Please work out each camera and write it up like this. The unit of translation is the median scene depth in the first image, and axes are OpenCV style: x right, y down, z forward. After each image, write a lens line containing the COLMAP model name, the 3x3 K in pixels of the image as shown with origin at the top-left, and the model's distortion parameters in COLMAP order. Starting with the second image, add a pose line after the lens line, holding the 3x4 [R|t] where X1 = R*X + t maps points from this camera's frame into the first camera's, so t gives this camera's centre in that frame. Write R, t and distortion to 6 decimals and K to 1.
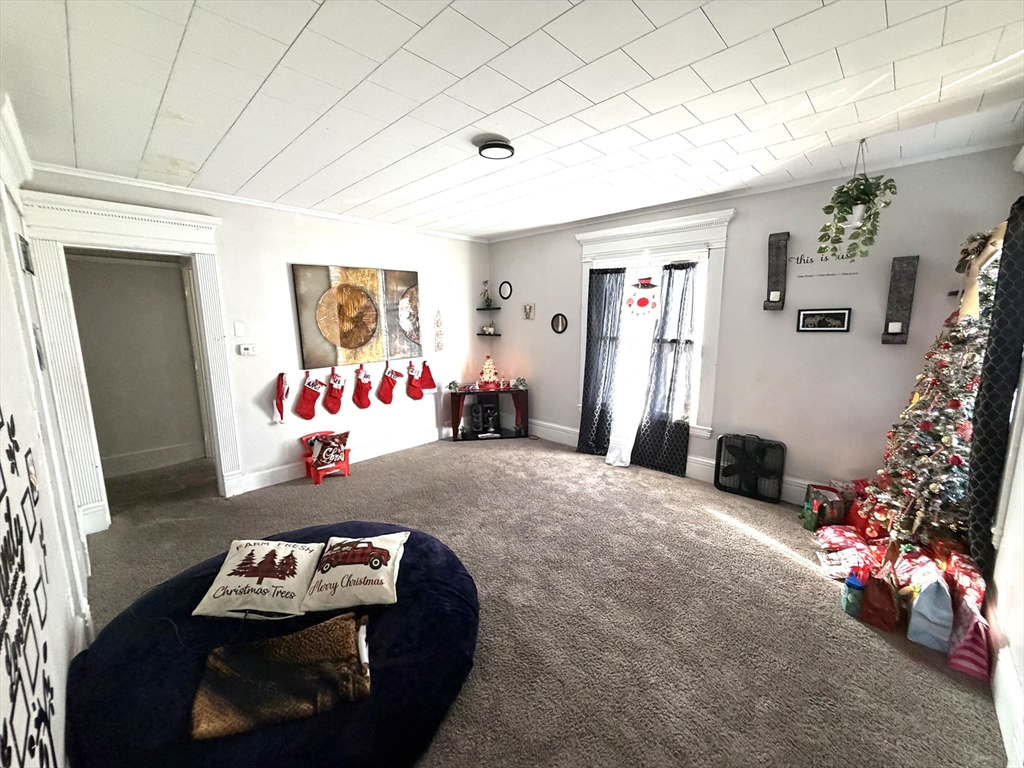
lens RADIAL K [[410.2, 0, 510.1], [0, 410.2, 384.2], [0, 0, 1]] dist [0.000047, 0.000381]
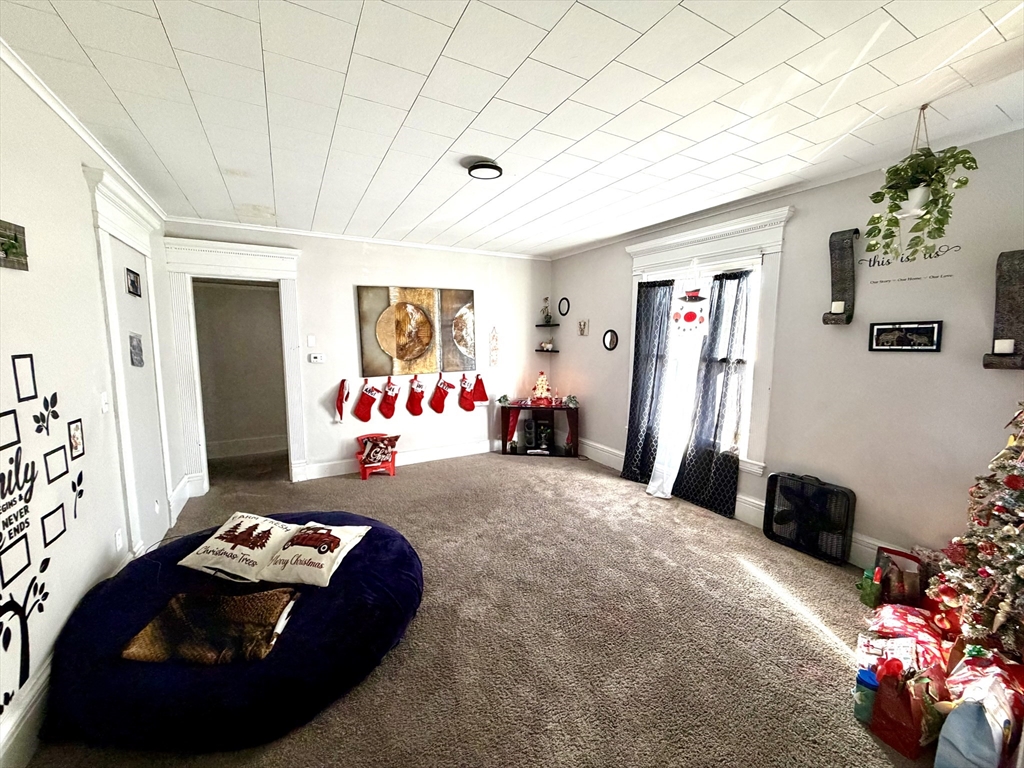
lens RADIAL K [[410.2, 0, 509.4], [0, 410.2, 384.5], [0, 0, 1]] dist [0.000047, 0.000381]
pose [[0.955263, 0.041670, -0.292809, 0.262652], [-0.054793, 0.997821, -0.036755, 0.004606], [0.290639, 0.051155, 0.955464, 0.037660]]
